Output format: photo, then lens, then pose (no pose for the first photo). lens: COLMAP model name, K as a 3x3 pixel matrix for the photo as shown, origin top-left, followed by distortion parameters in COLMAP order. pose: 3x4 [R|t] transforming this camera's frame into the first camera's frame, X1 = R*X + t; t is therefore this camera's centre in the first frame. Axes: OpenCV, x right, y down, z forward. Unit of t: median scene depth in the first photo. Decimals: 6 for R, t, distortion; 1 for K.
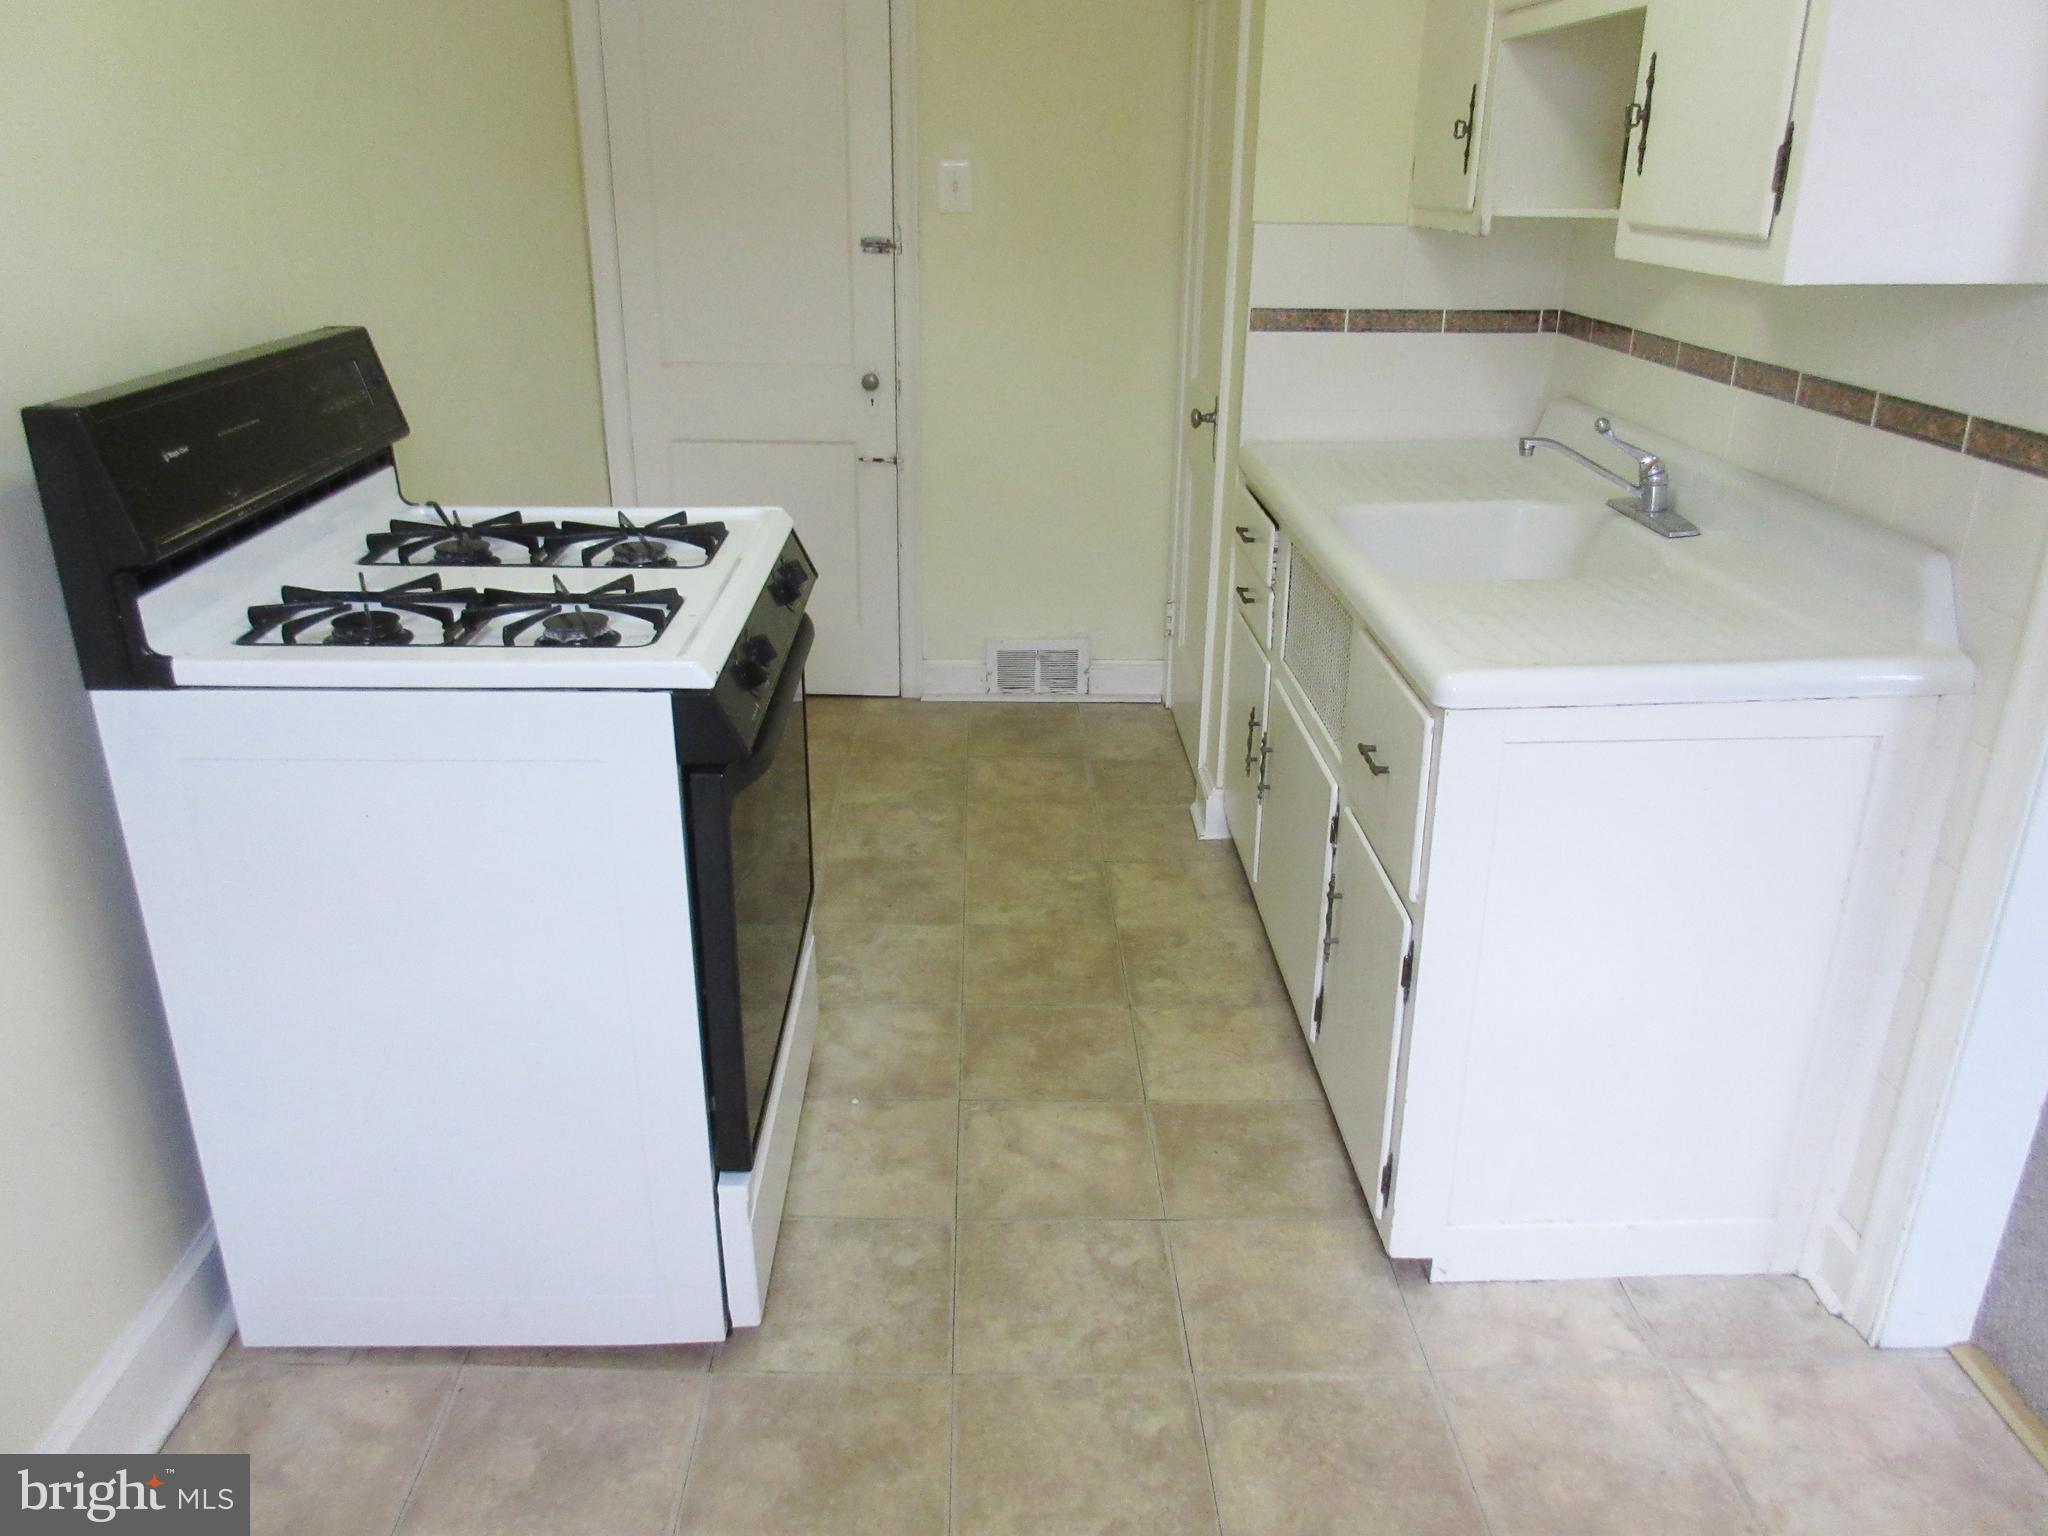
lens RADIAL K [[1523.9, 0, 1023.2], [0, 1523.9, 767.4], [0, 0, 1]] dist [-0.006765, 0.000013]
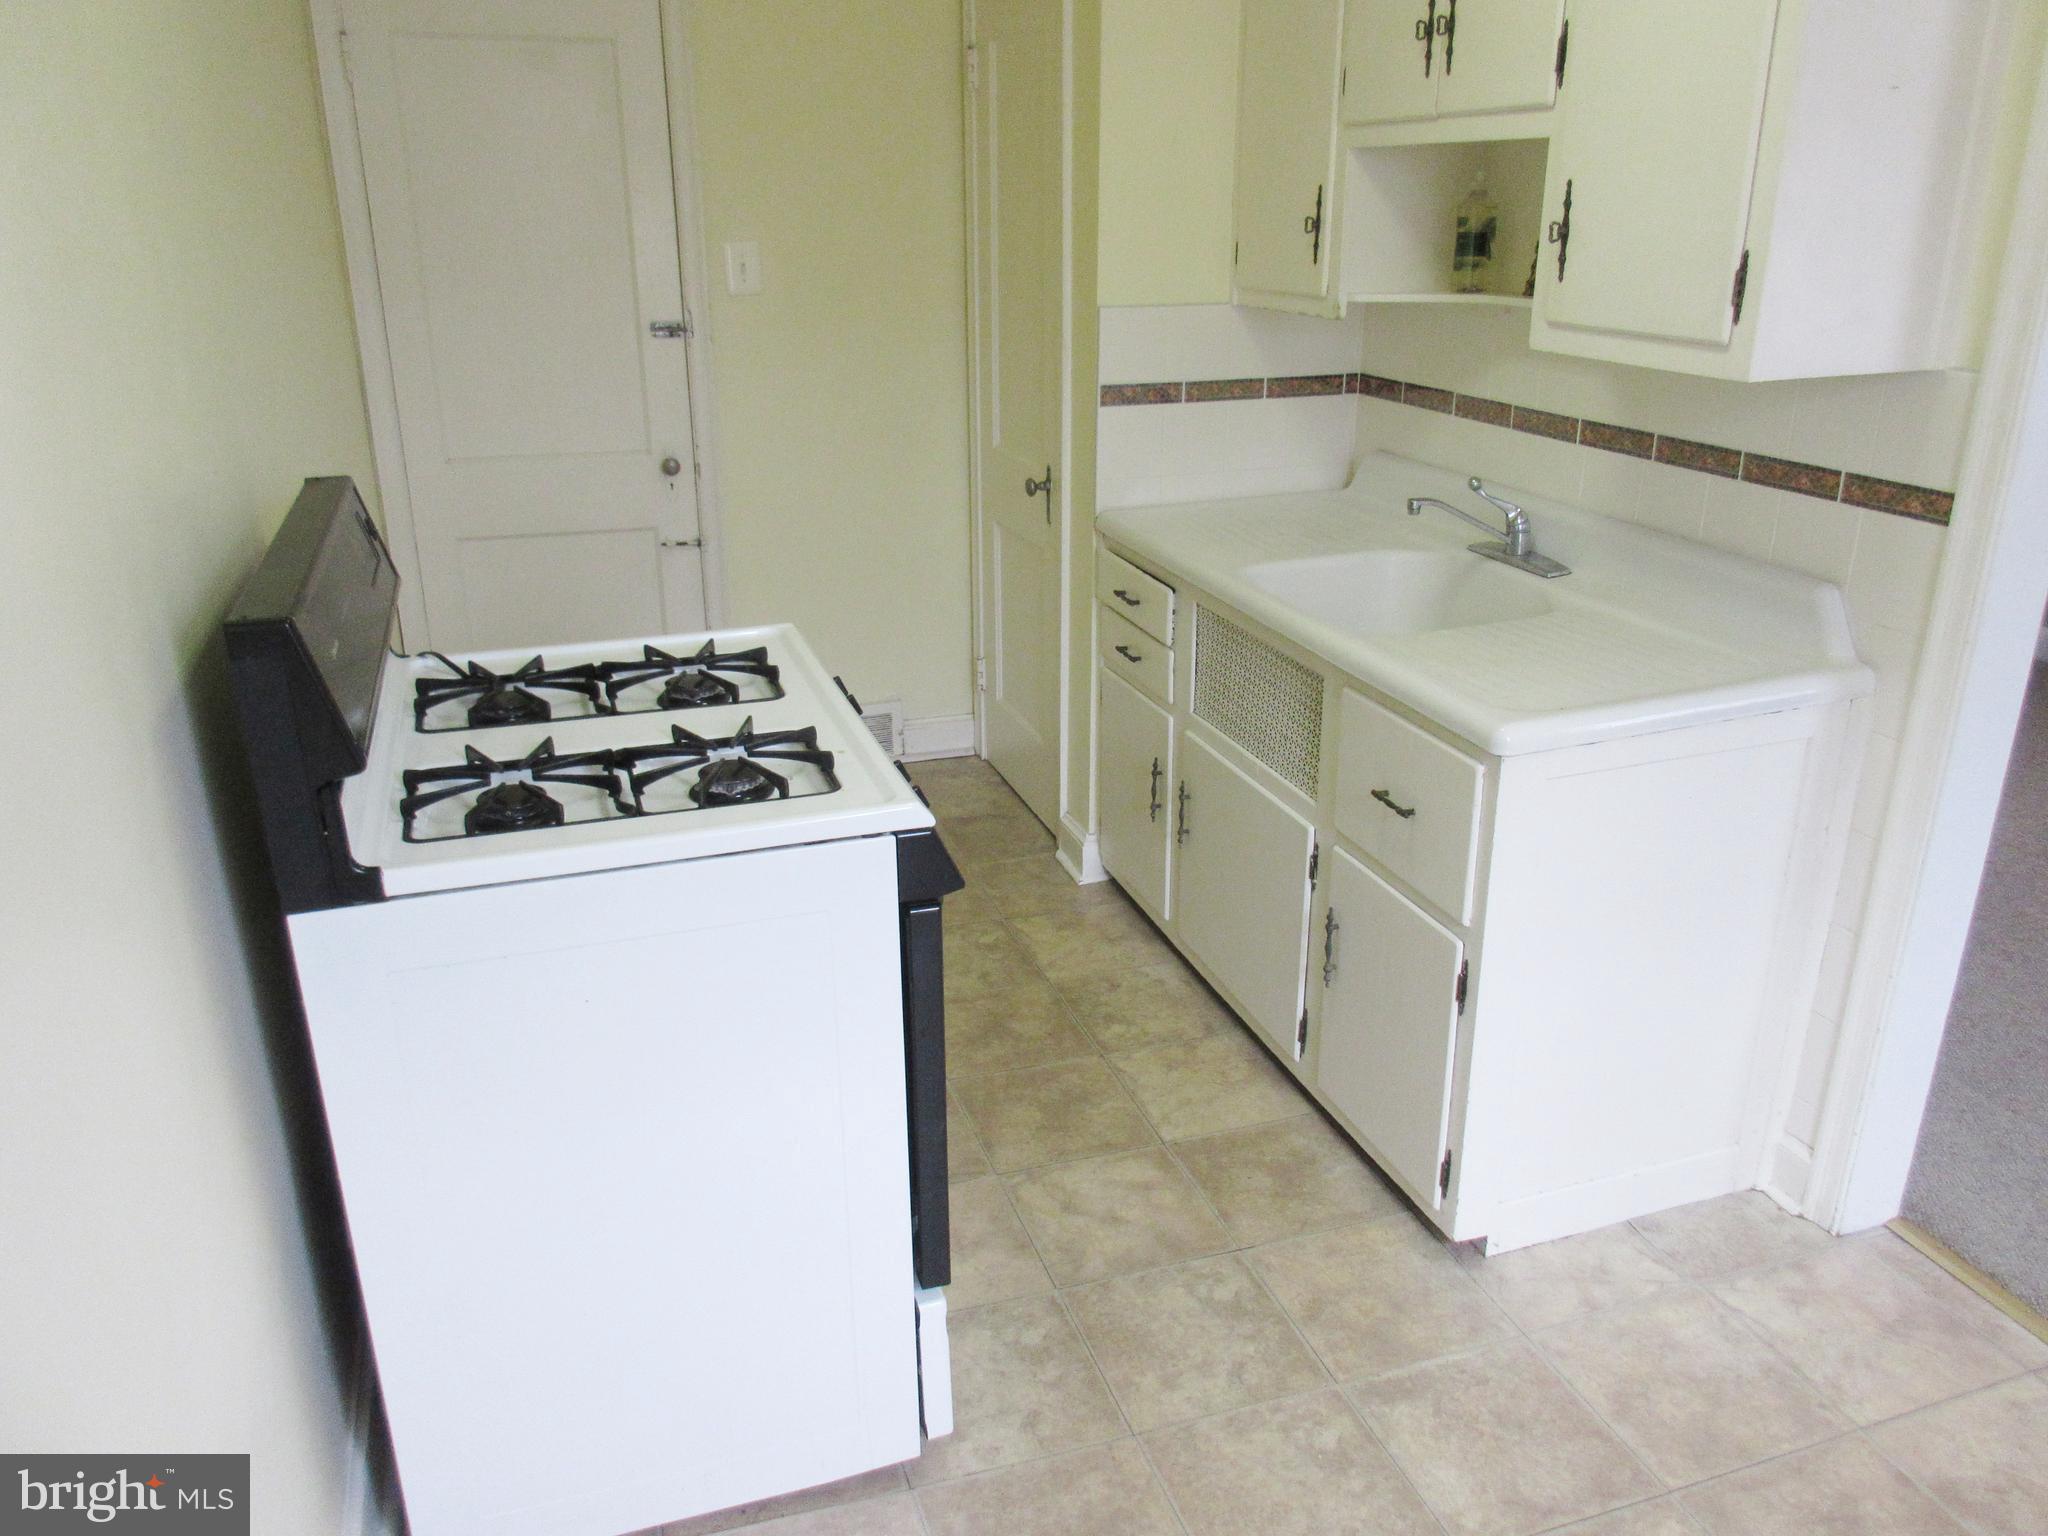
lens RADIAL K [[1523.9, 0, 1008.3], [0, 1523.9, 772.4], [0, 0, 1]] dist [-0.006765, 0.000013]
pose [[0.956367, -0.117703, 0.267409, -0.329198], [0.120544, 0.992691, 0.005826, -0.067448], [-0.266140, 0.026663, 0.963566, -0.003025]]
